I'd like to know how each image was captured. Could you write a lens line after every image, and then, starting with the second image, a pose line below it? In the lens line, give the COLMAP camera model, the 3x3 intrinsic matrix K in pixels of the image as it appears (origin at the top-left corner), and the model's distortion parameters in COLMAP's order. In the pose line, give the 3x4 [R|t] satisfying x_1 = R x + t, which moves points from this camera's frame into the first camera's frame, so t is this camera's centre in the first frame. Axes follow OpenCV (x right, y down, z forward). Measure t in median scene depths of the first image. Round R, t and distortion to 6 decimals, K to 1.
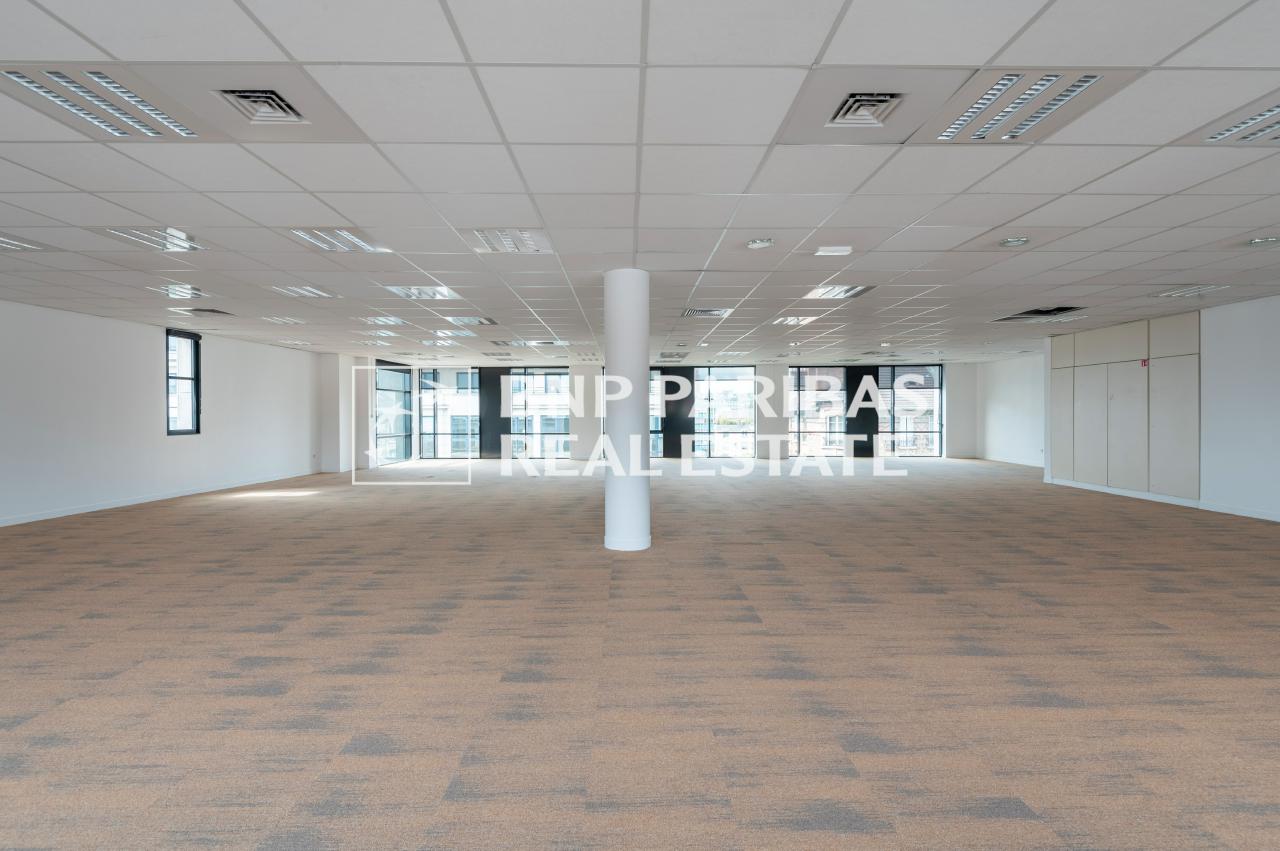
lens RADIAL K [[593.0, 0, 635.0], [0, 593.0, 421.5], [0, 0, 1]] dist [0.003477, -0.001358]
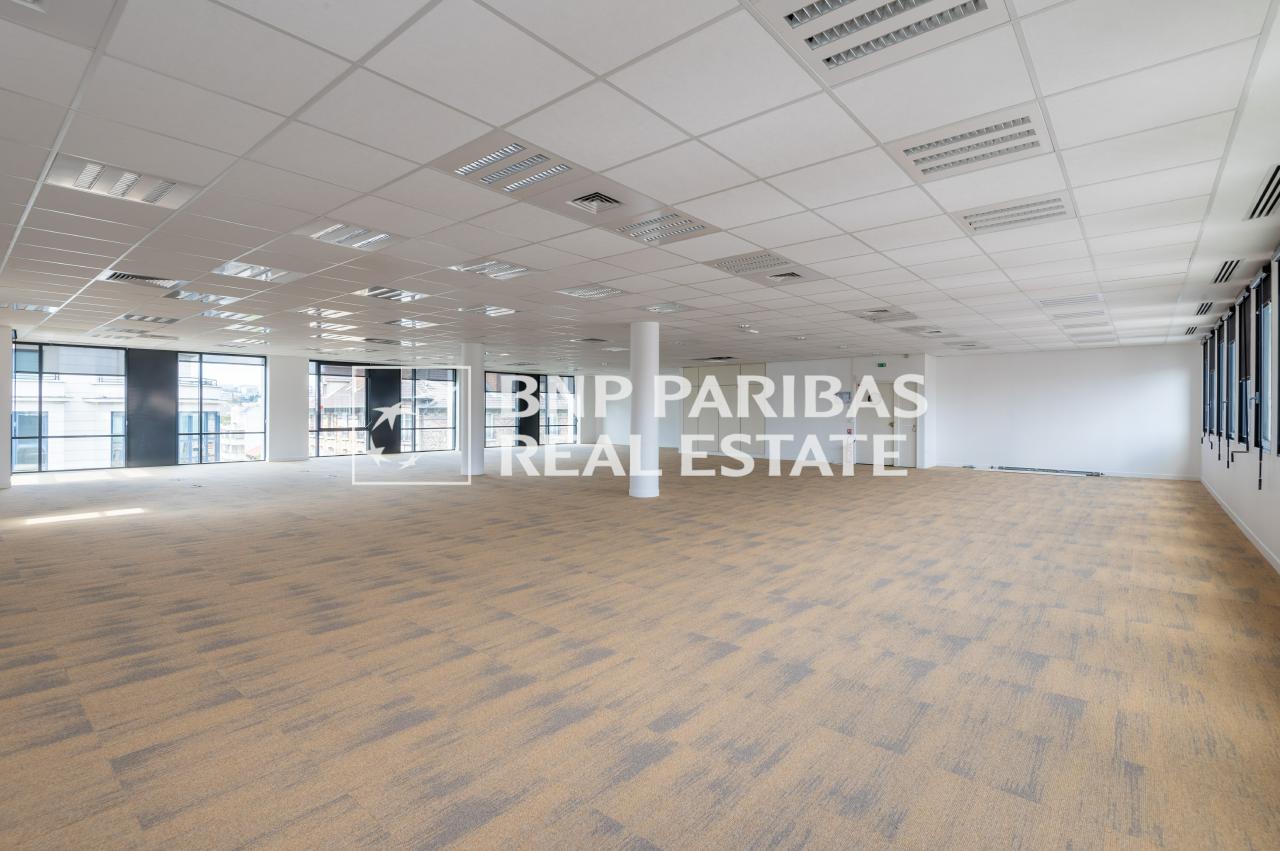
lens RADIAL K [[593.0, 0, 640.3], [0, 593.0, 401.9], [0, 0, 1]] dist [0.003477, -0.001358]
pose [[0.645814, 0.016932, 0.763307, -1.376837], [0.005510, 0.999625, -0.026836, 0.004934], [-0.763475, 0.021537, 0.645478, -0.018330]]
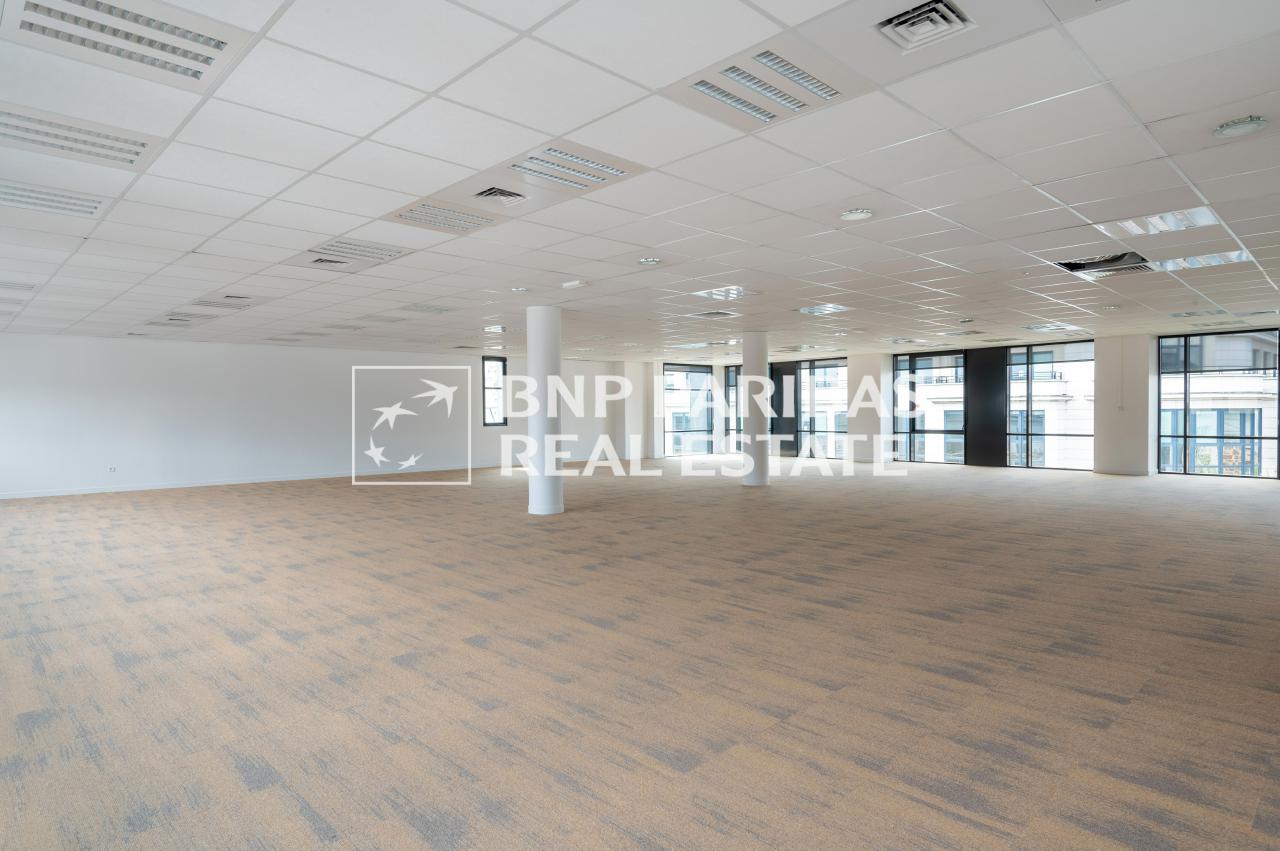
lens RADIAL K [[727.4, 0, 639.9], [0, 727.4, 426.9], [0, 0, 1]] dist [0.020894, 0.000458]
pose [[0.696732, 0.008784, -0.717278, 0.439451], [0.000136, 0.999923, 0.012378, -0.001898], [0.717332, -0.008721, 0.696677, 0.012079]]
